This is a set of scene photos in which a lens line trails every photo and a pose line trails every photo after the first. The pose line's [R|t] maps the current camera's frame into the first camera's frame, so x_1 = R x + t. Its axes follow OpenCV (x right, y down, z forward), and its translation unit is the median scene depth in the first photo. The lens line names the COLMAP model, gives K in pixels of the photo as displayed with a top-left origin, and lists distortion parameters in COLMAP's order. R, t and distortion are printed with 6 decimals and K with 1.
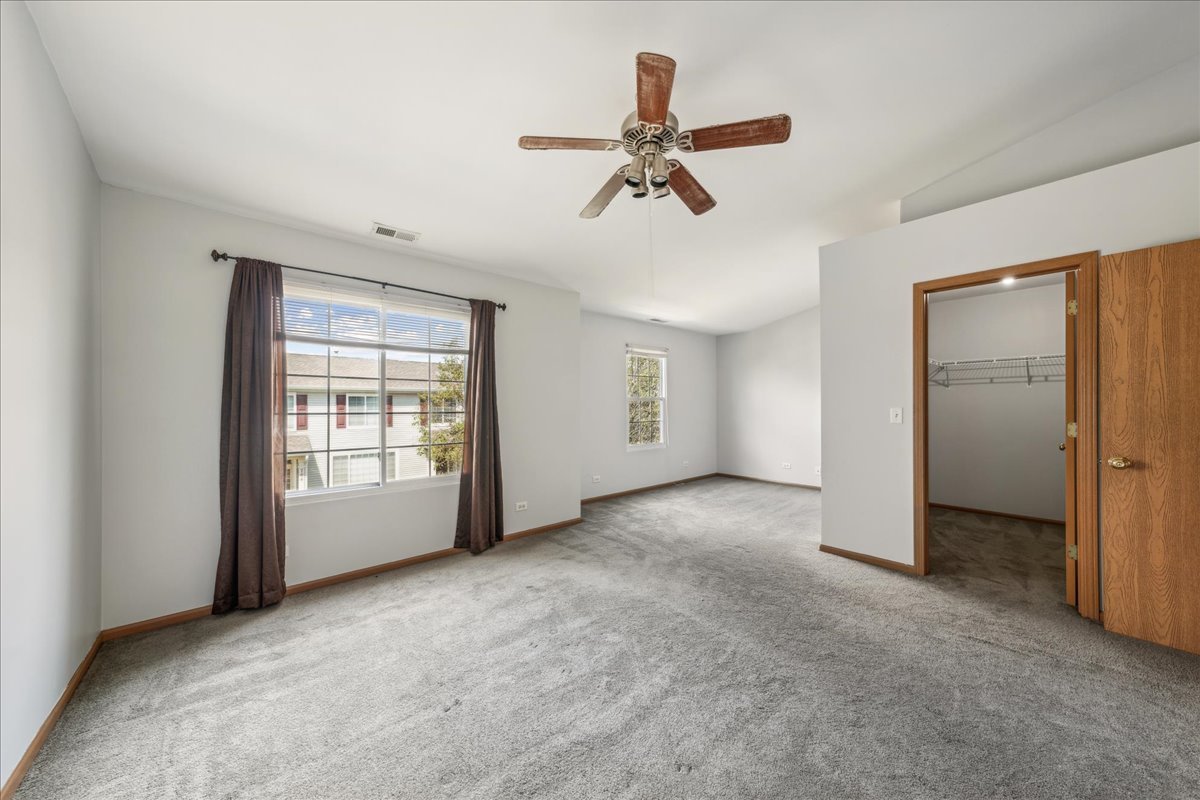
lens RADIAL K [[391.1, 0, 595.6], [0, 391.1, 403.0], [0, 0, 1]] dist [0.001004, 0.000080]
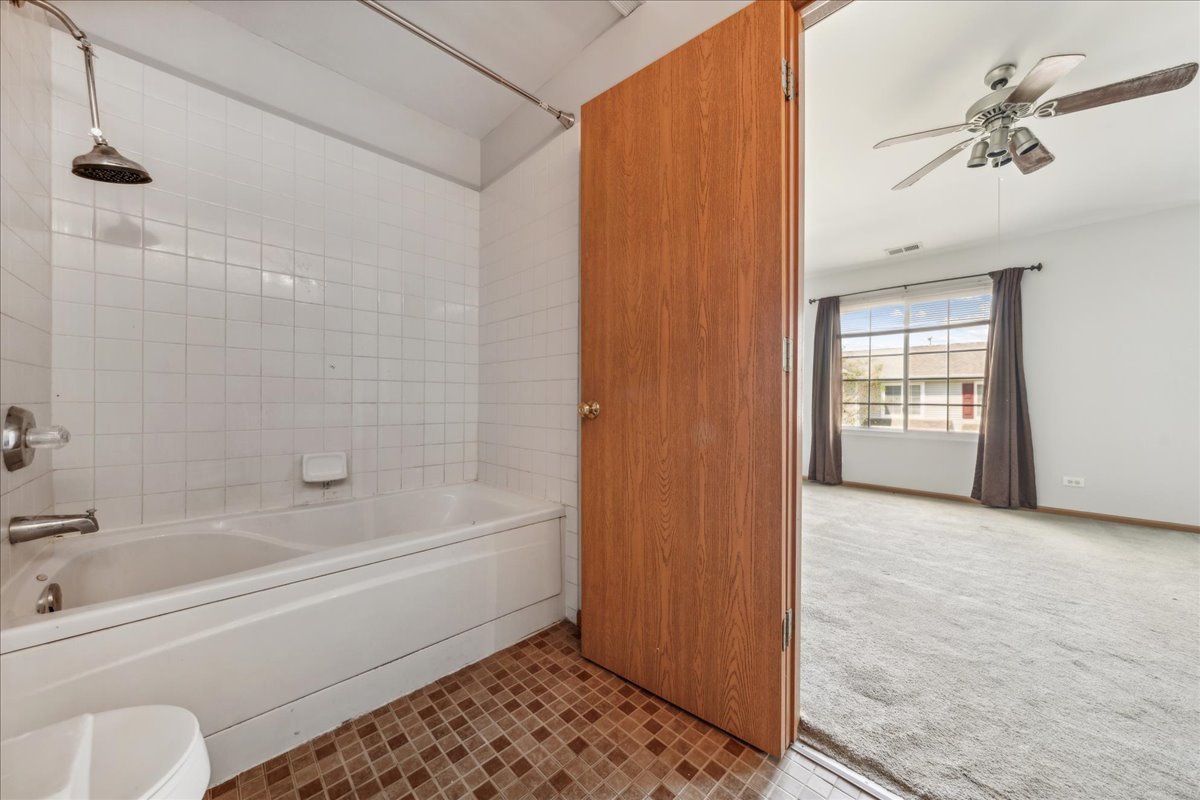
lens RADIAL K [[415.2, 0, 598.6], [0, 415.2, 401.5], [0, 0, 1]] dist [-0.010064, -0.000018]
pose [[0.083016, -0.006535, -0.996527, 0.719798], [-0.012668, 0.999891, -0.007612, 0.113474], [0.996468, 0.013256, 0.082924, -0.170954]]
